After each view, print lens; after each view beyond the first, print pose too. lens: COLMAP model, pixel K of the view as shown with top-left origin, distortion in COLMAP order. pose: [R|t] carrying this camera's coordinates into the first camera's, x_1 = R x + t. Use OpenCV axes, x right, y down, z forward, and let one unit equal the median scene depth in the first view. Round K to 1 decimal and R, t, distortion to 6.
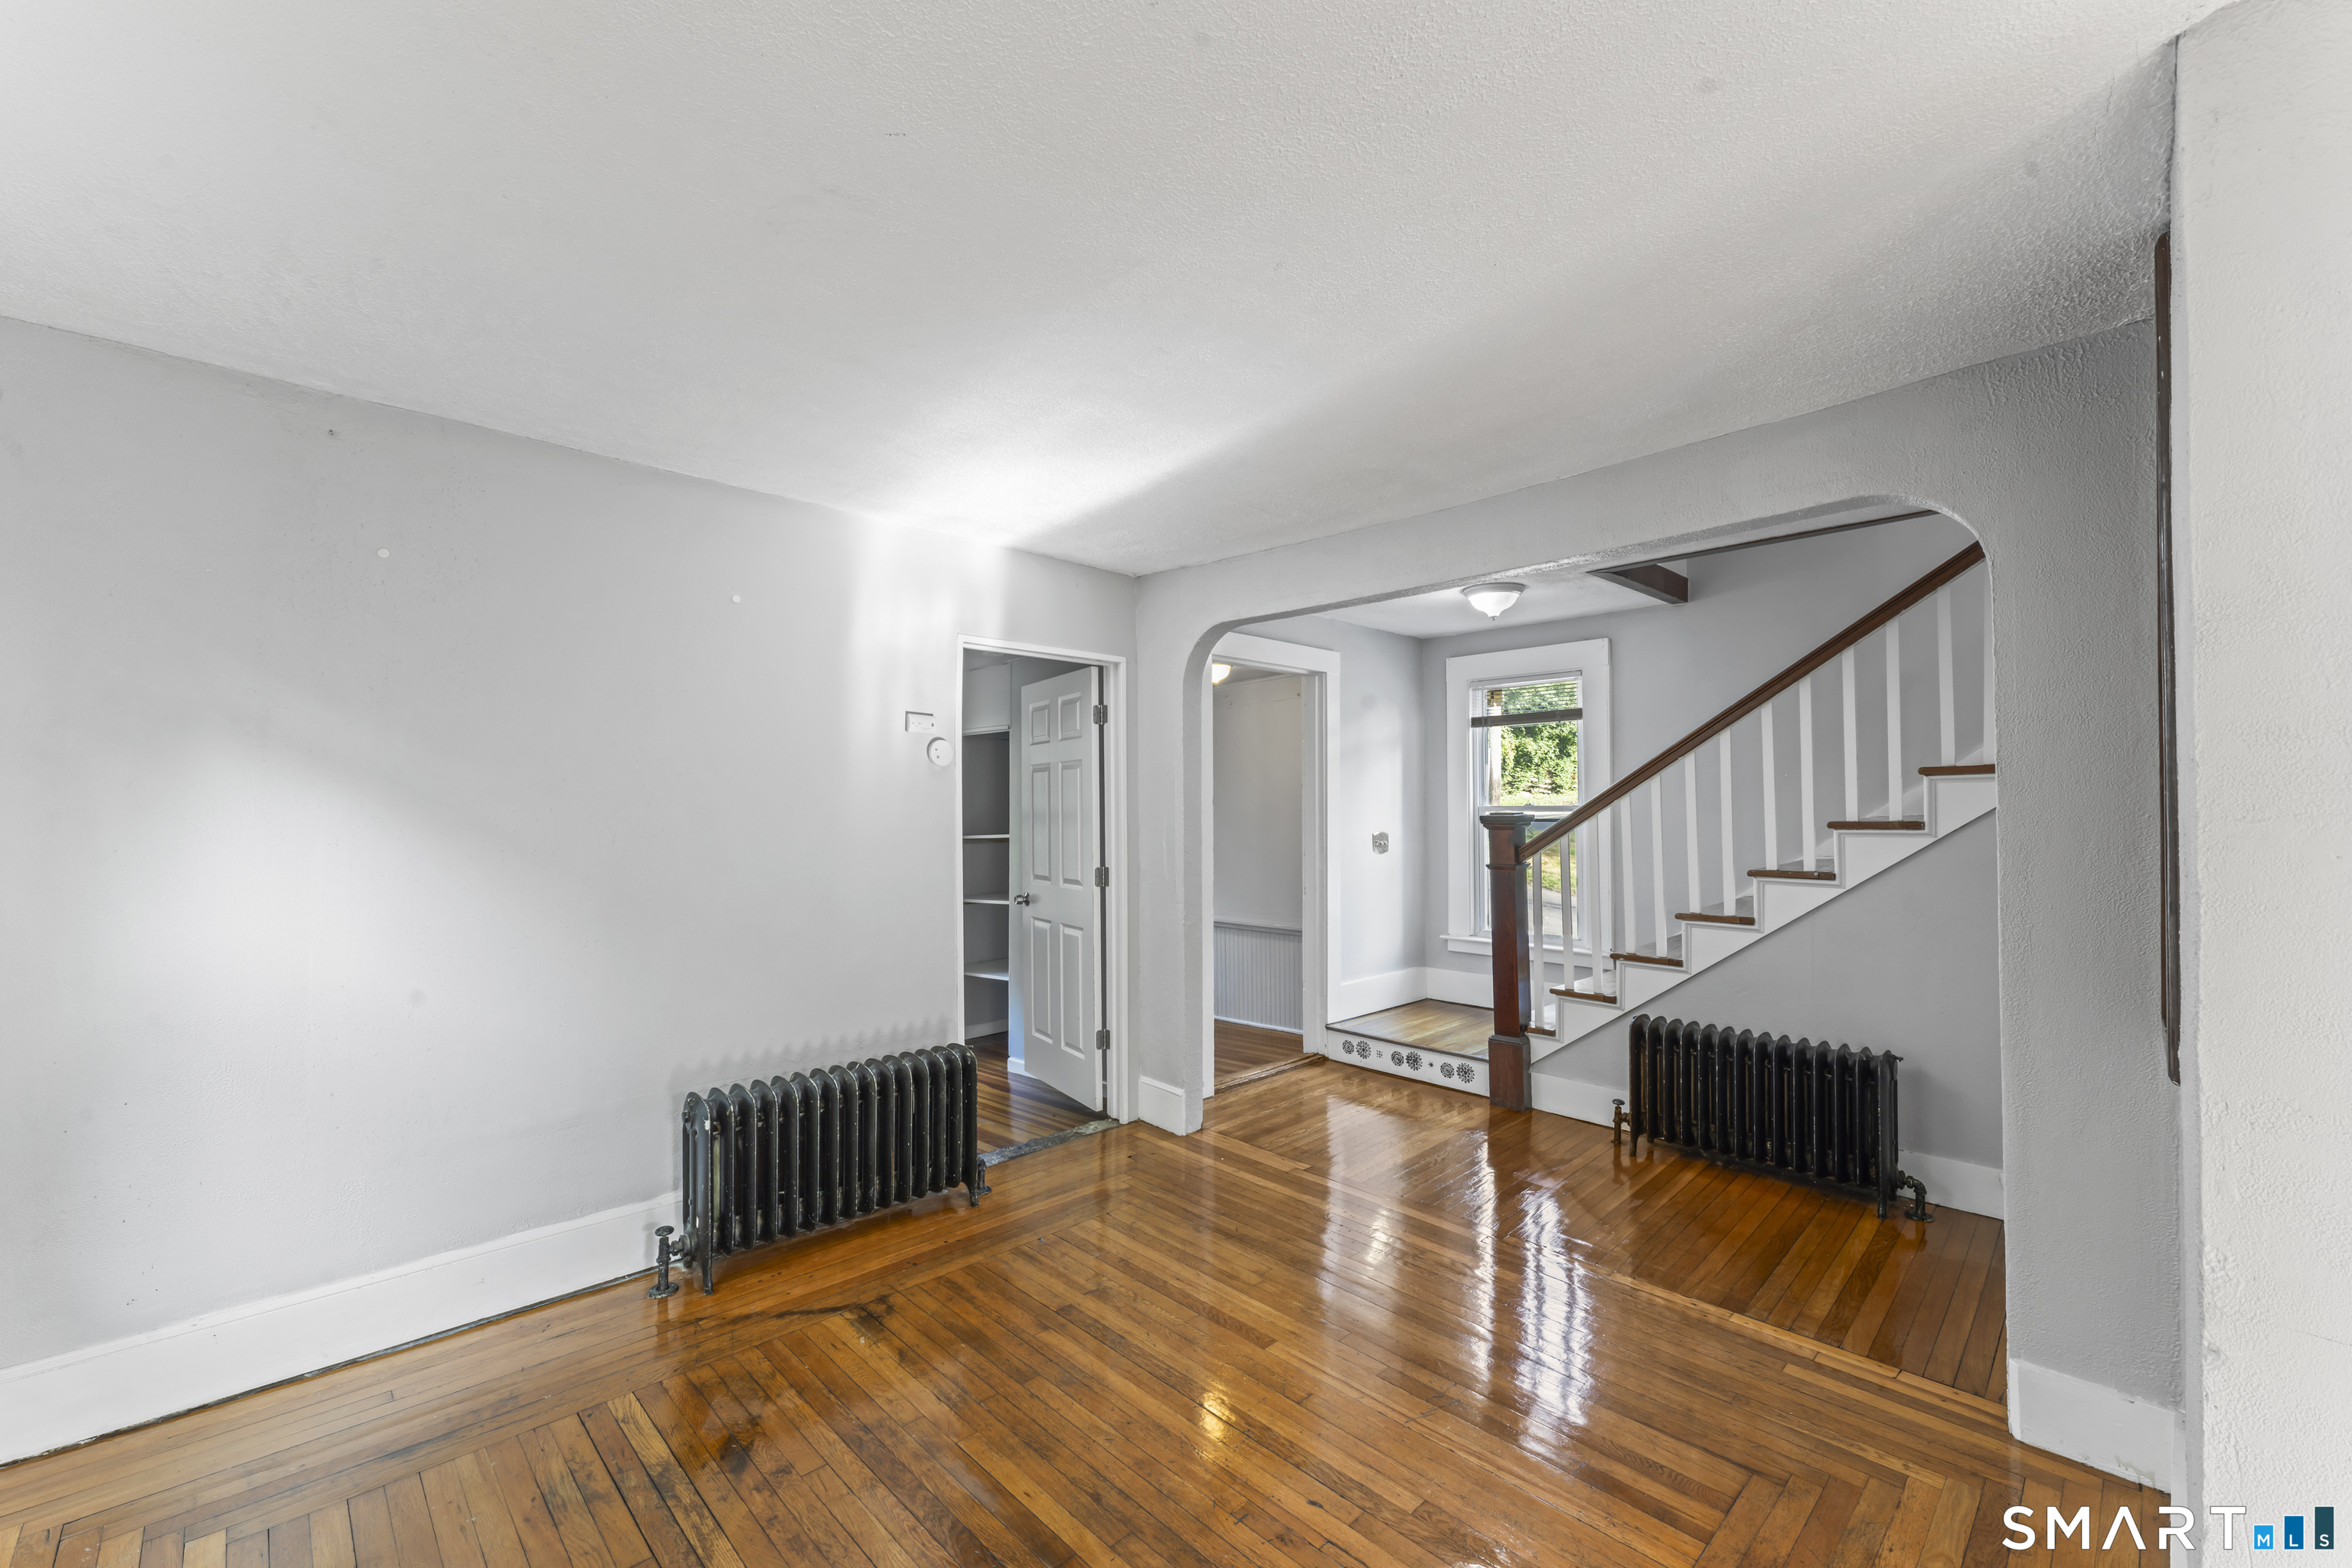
lens RADIAL K [[946.0, 0, 1171.4], [0, 946.0, 793.4], [0, 0, 1]] dist [0.000198, -0.000602]
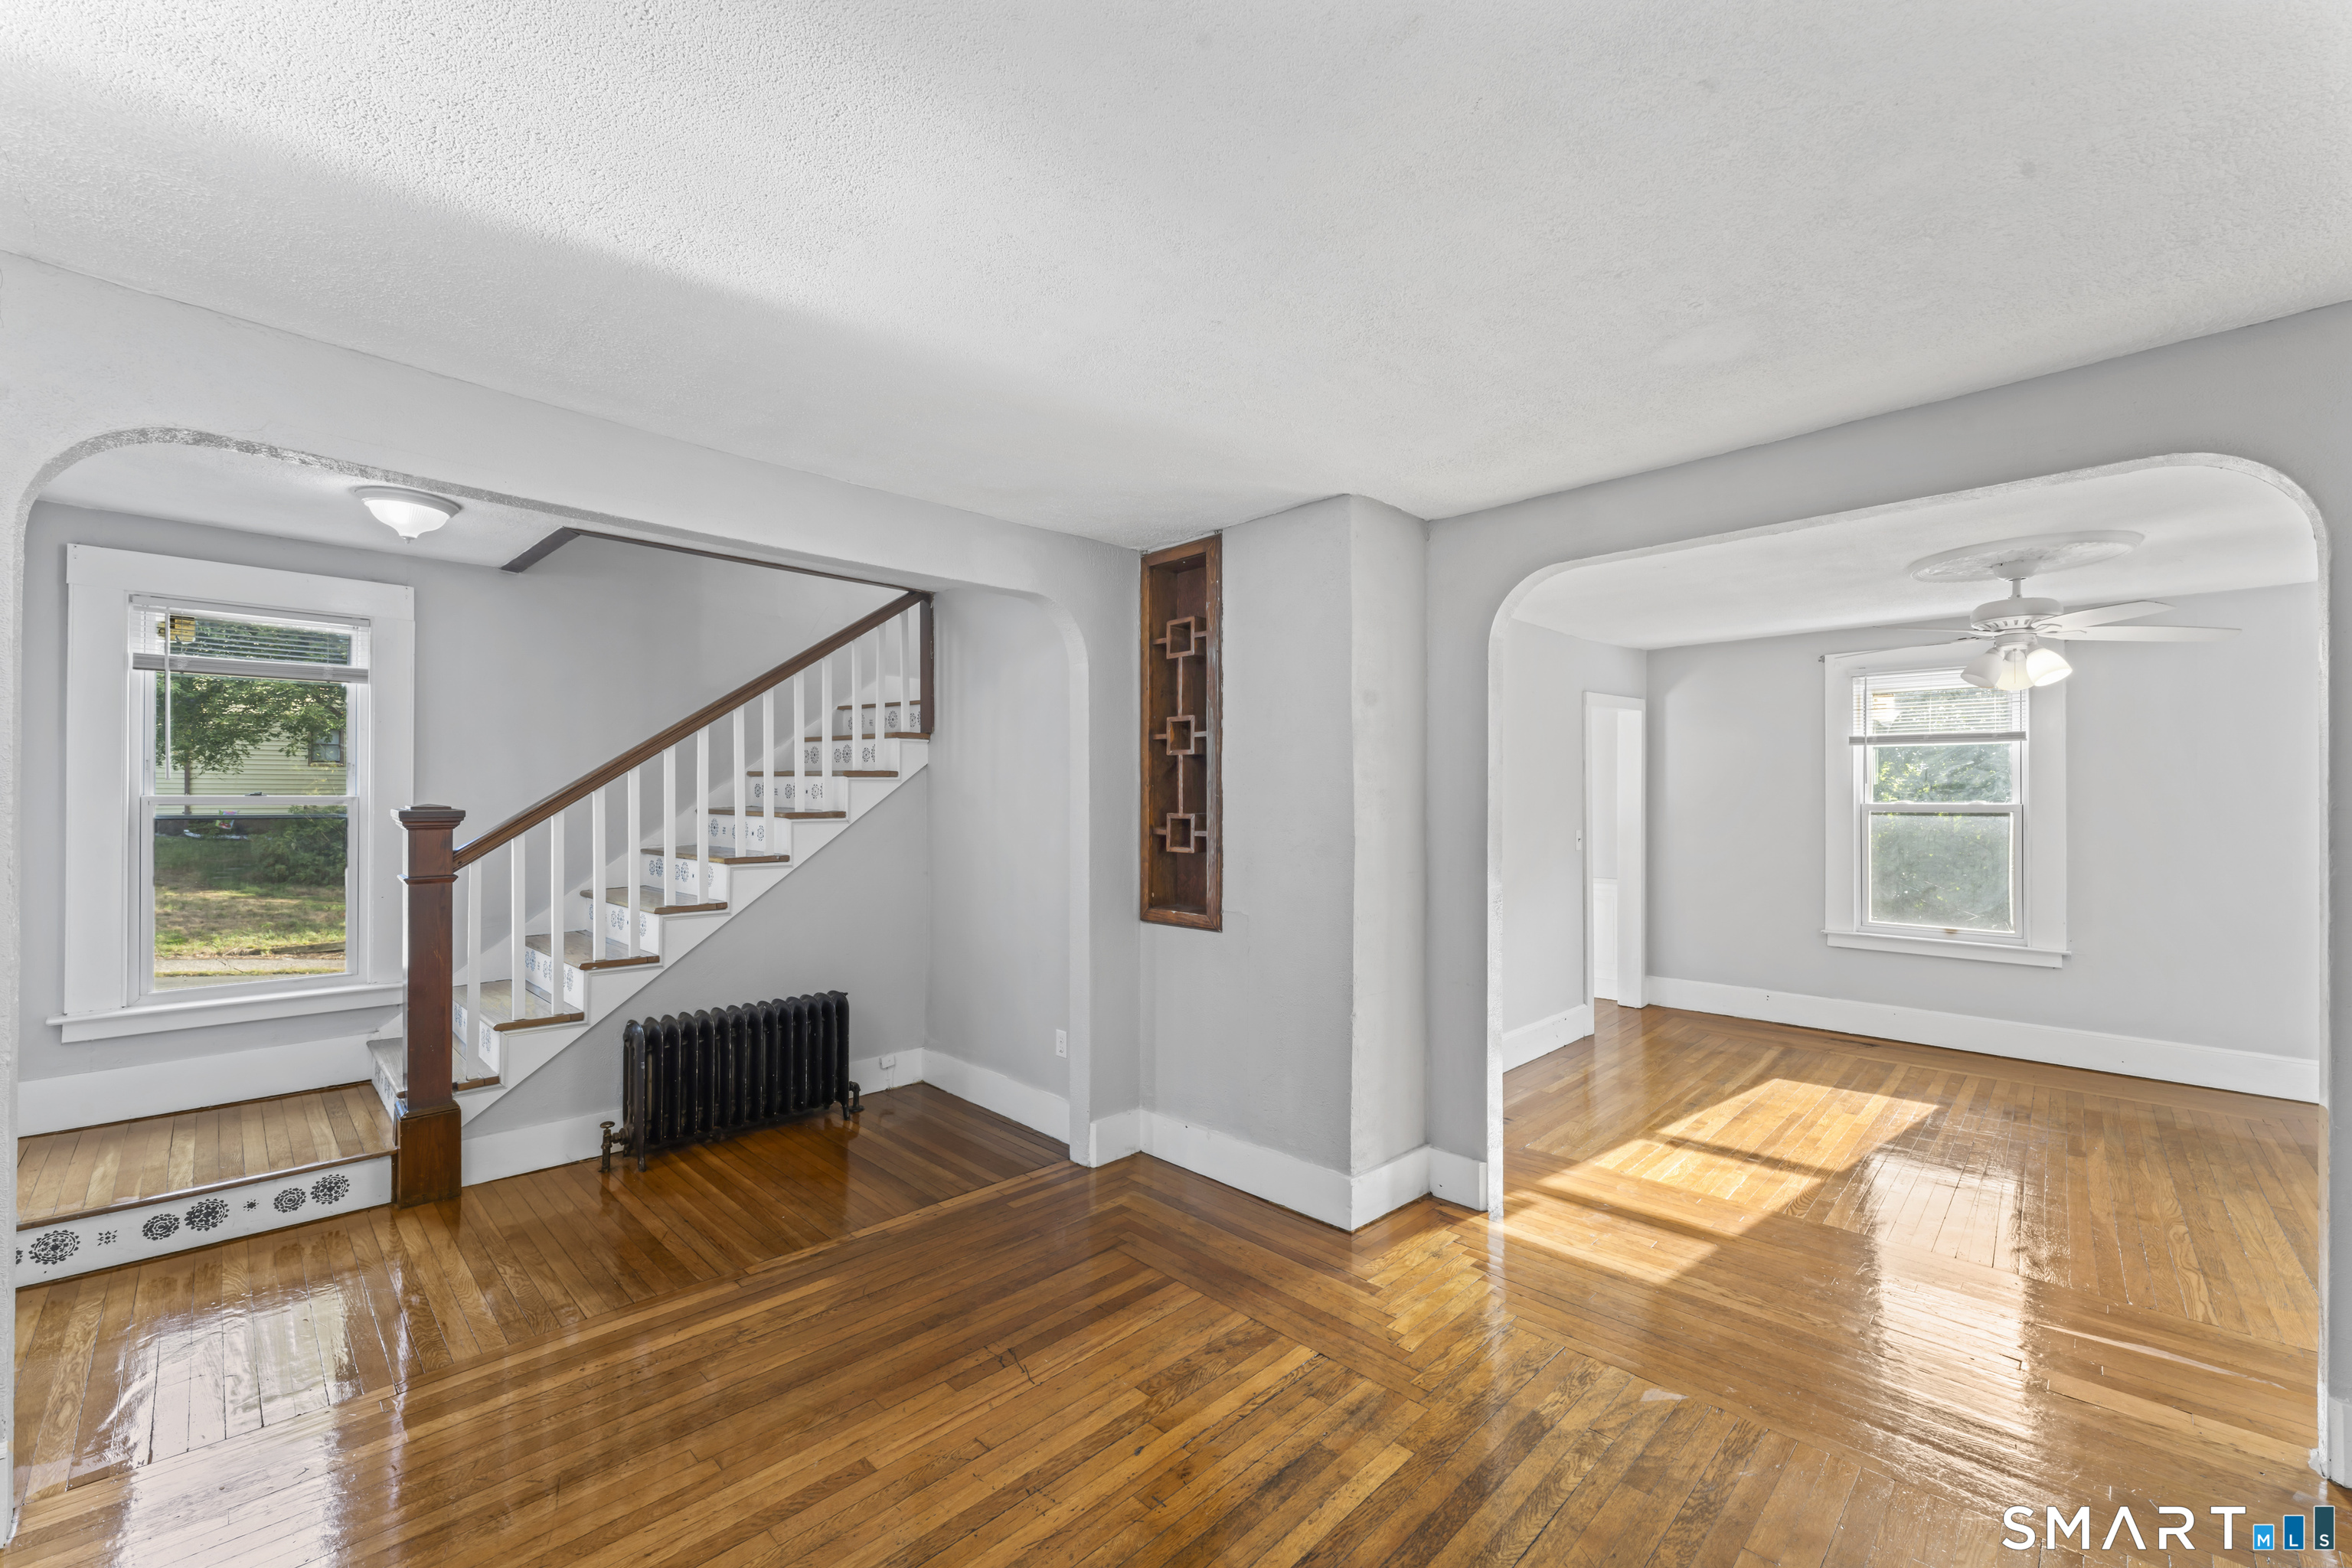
lens RADIAL K [[946.0, 0, 1174.2], [0, 946.0, 785.9], [0, 0, 1]] dist [0.000198, -0.000602]
pose [[-0.020179, 0.016164, 0.999666, -0.417401], [-0.017377, 0.999713, -0.016515, 0.006478], [-0.999645, -0.017705, -0.019892, 0.444525]]
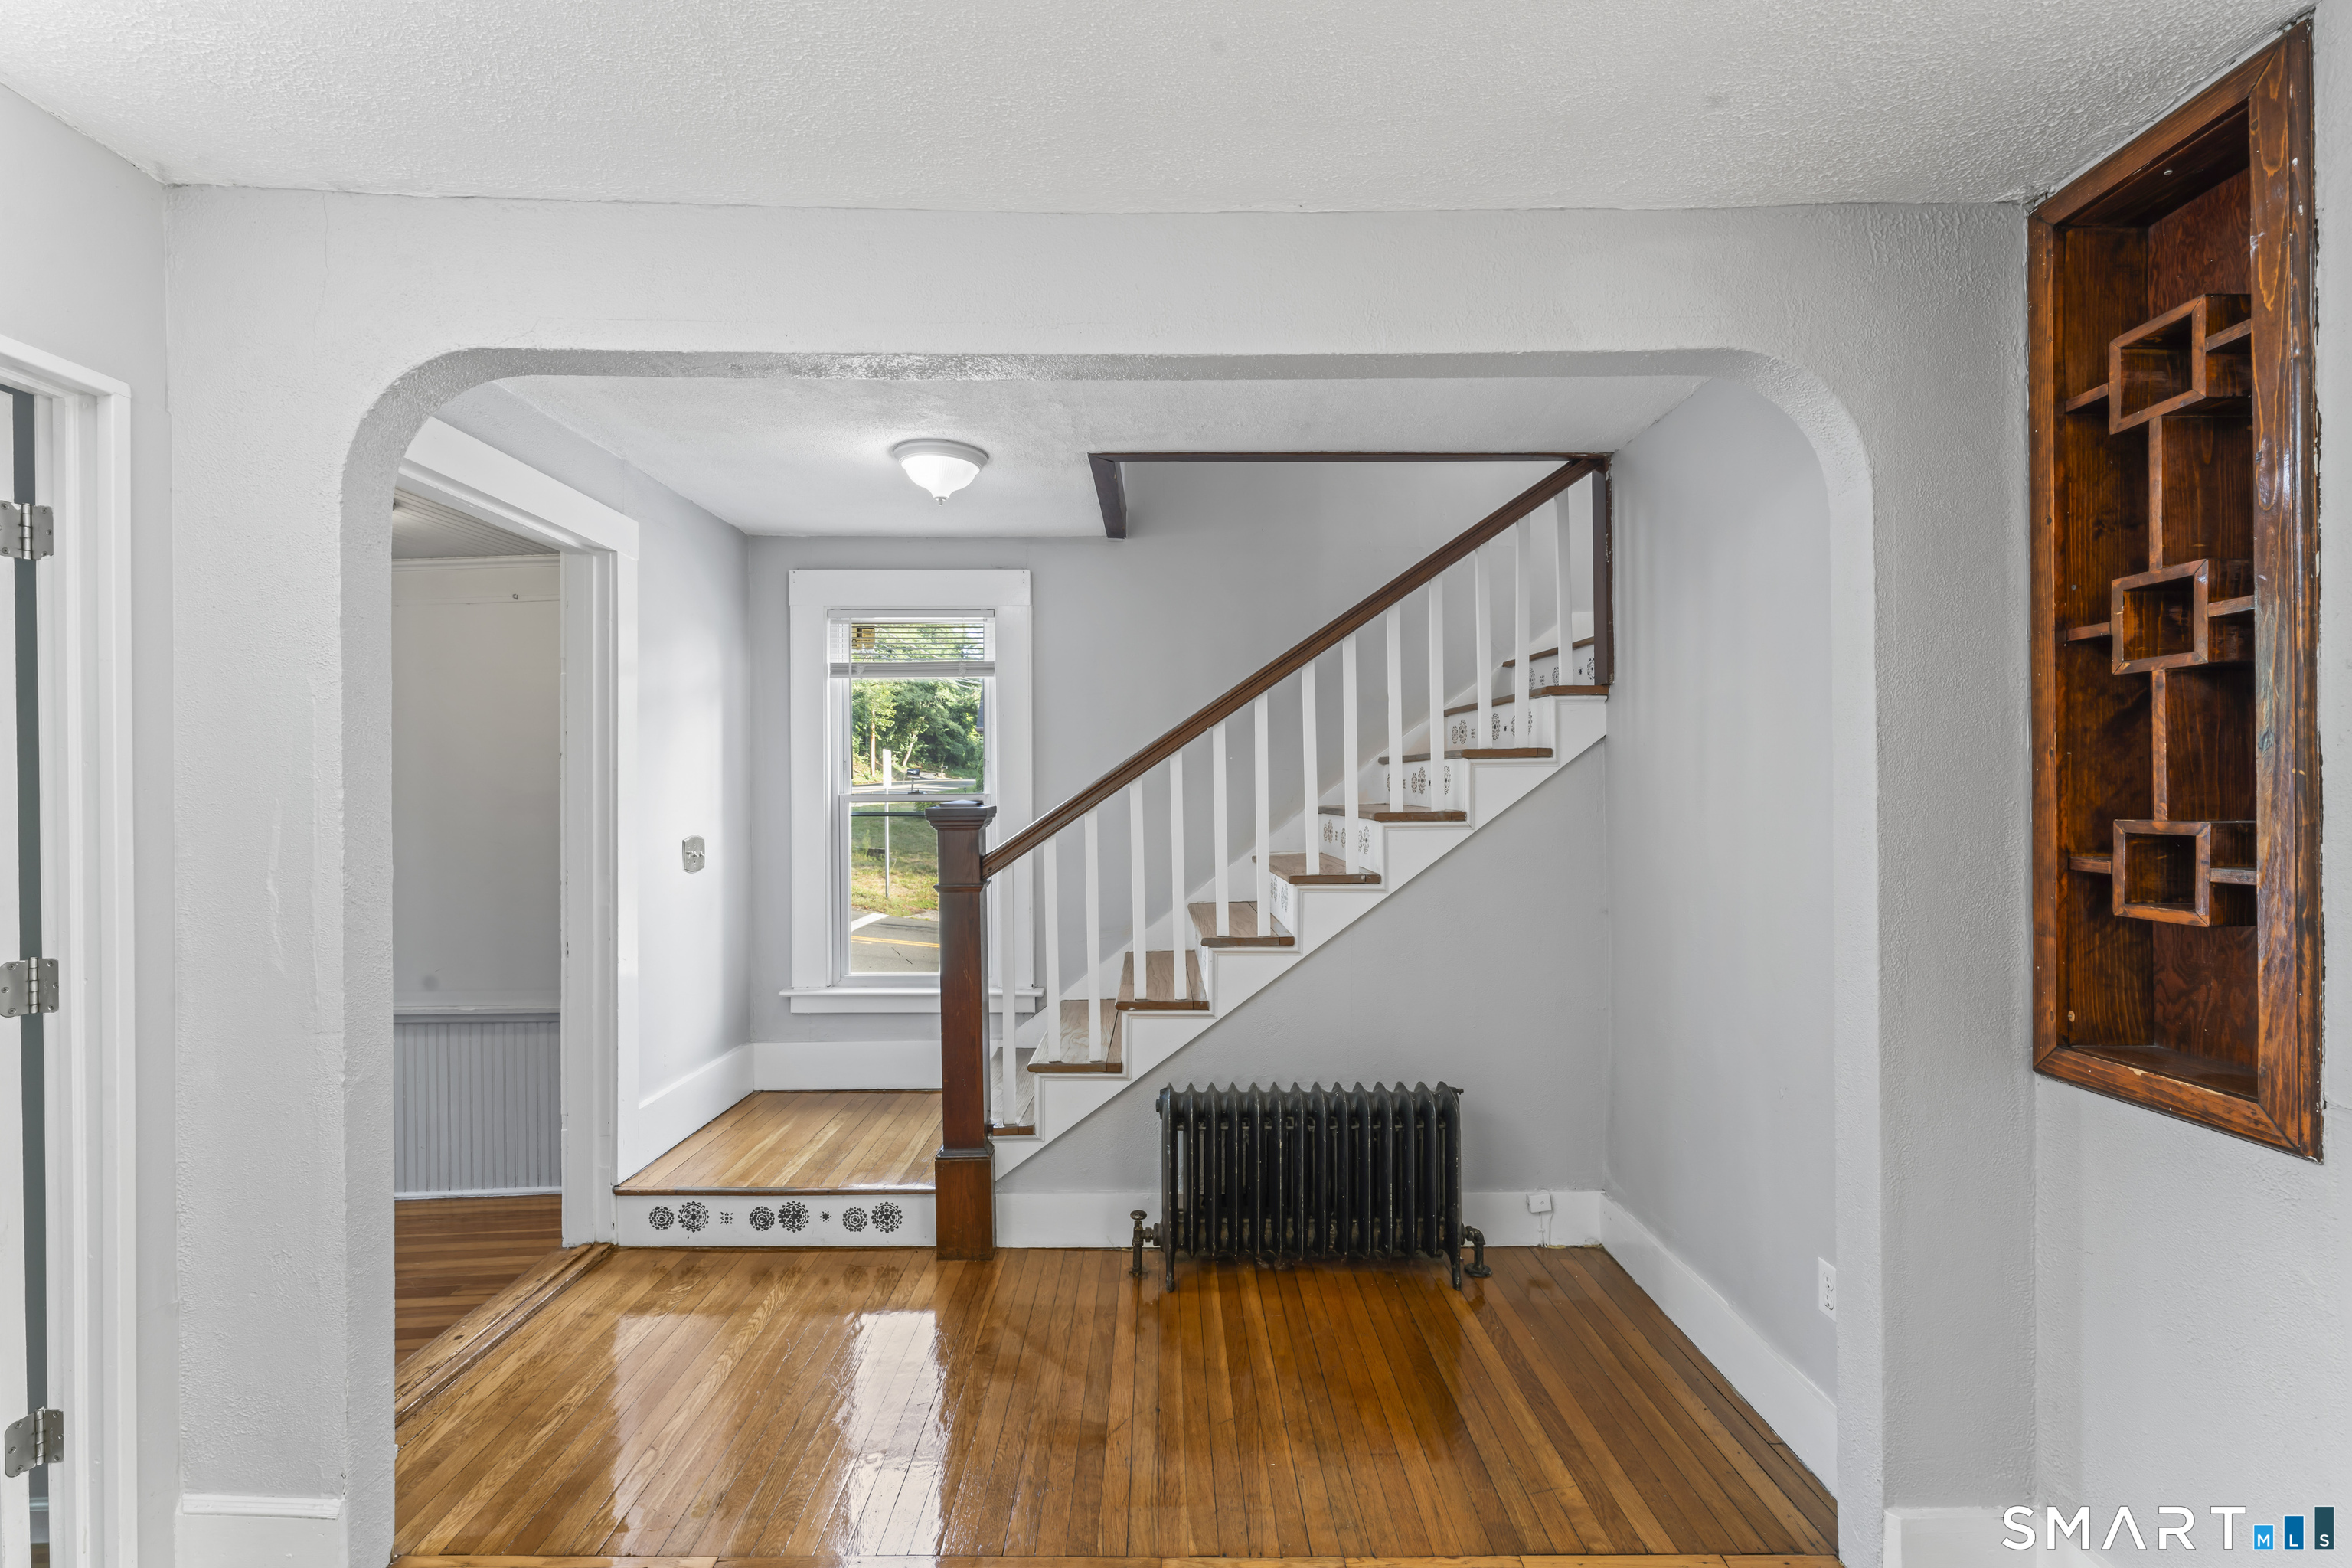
lens RADIAL K [[1026.7, 0, 1181.2], [0, 1026.7, 796.0], [0, 0, 1]] dist [-0.002563, -0.000351]
pose [[0.687501, 0.001221, 0.726183, -0.054720], [-0.009610, 0.999926, 0.007416, 0.009119], [-0.726120, -0.012077, 0.687462, 0.423652]]
